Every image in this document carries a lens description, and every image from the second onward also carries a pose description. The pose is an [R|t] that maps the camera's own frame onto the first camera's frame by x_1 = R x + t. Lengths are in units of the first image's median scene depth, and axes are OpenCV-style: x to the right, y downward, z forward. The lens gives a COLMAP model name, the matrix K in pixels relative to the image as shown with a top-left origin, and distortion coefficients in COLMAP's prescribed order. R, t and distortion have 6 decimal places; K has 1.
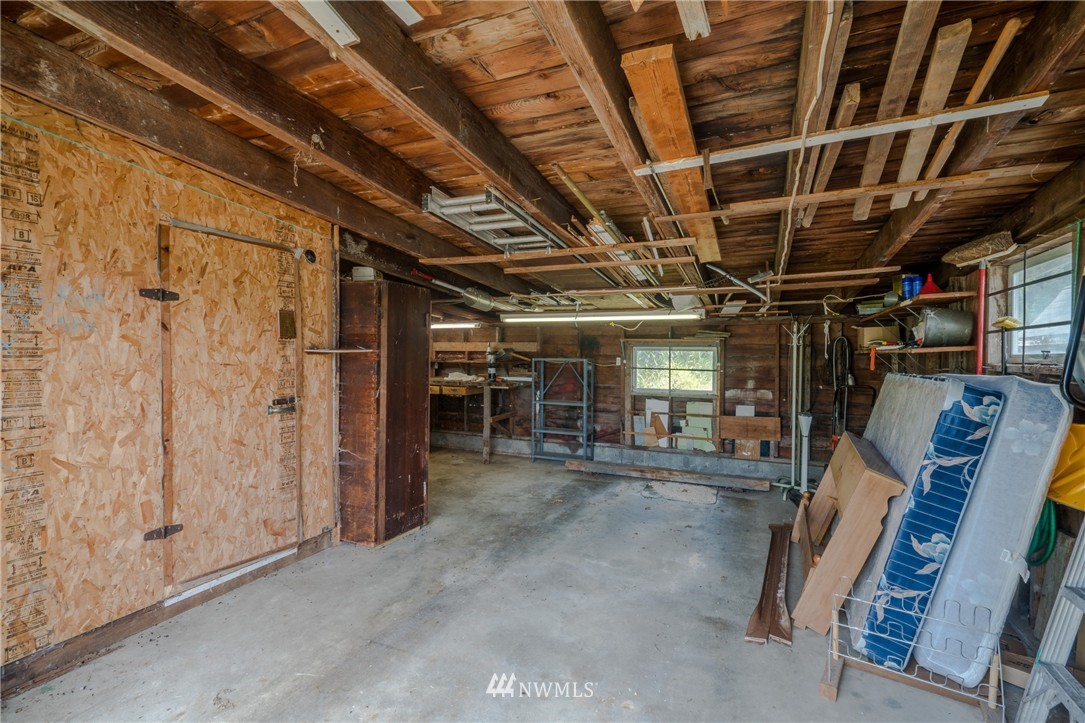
lens RADIAL K [[487.1, 0, 540.5], [0, 487.1, 362.9], [0, 0, 1]] dist [-0.003087, 0.002473]
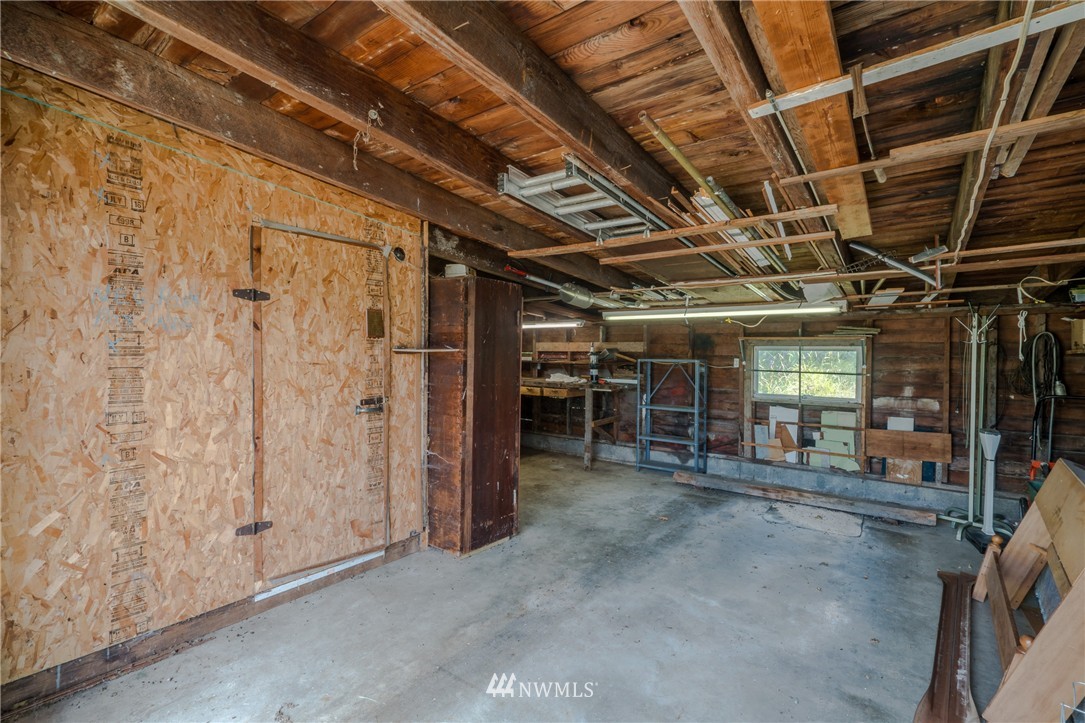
lens RADIAL K [[487.1, 0, 541.2], [0, 487.1, 363.3], [0, 0, 1]] dist [-0.003087, 0.002473]
pose [[0.973752, 0.004580, -0.227567, 0.034338], [-0.004928, 0.999987, -0.000960, 0.001009], [0.227560, 0.002056, 0.973762, 0.126810]]
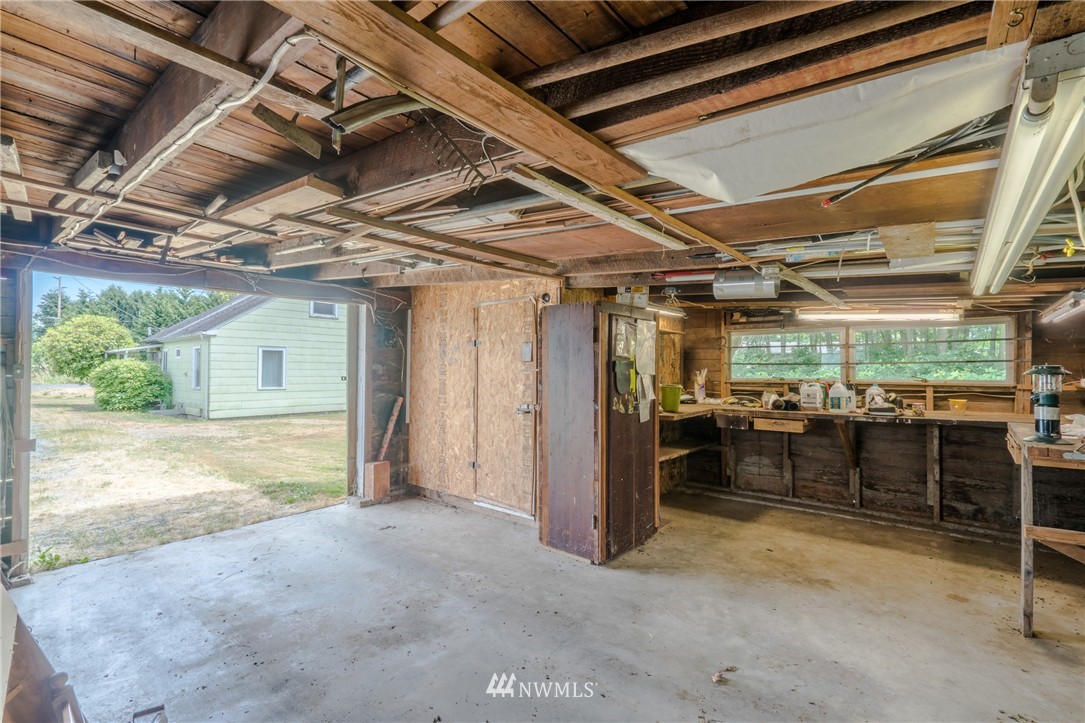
lens RADIAL K [[487.1, 0, 539.2], [0, 487.1, 369.7], [0, 0, 1]] dist [-0.003087, 0.002473]
pose [[-0.278649, -0.008246, -0.960358, 0.889753], [-0.016197, 0.999861, -0.003886, -0.025006], [0.960256, 0.014472, -0.278744, 1.553295]]
